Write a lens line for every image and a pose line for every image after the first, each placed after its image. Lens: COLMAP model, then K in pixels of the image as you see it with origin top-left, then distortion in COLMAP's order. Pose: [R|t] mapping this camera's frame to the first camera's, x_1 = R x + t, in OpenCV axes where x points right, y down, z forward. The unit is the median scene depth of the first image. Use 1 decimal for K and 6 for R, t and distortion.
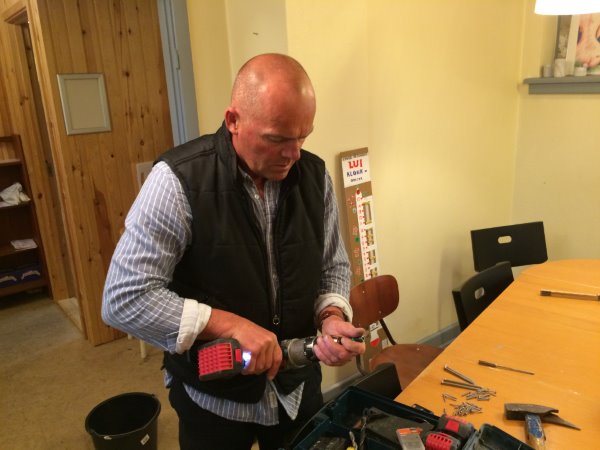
lens RADIAL K [[502.8, 0, 300.0], [0, 502.8, 225.0], [0, 0, 1]] dist [0.102534, -0.169672]
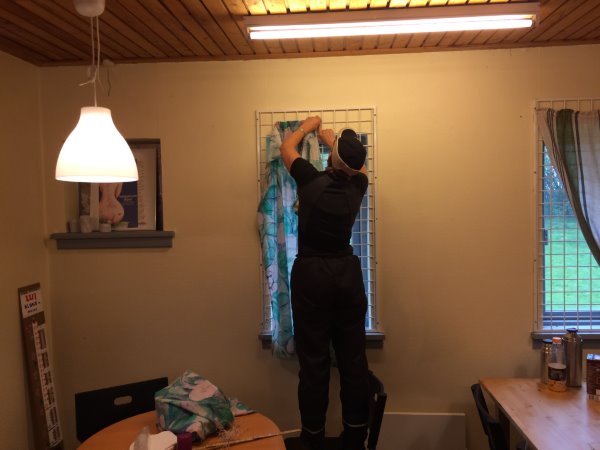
lens RADIAL K [[543.4, 0, 300.3], [0, 543.4, 235.0], [0, 0, 1]] dist [0.035184, -0.010723]
pose [[0.674585, 0.004608, 0.738183, -0.293343], [0.197727, 0.962314, -0.186699, 0.072861], [-0.711224, 0.271903, 0.648251, -0.227400]]
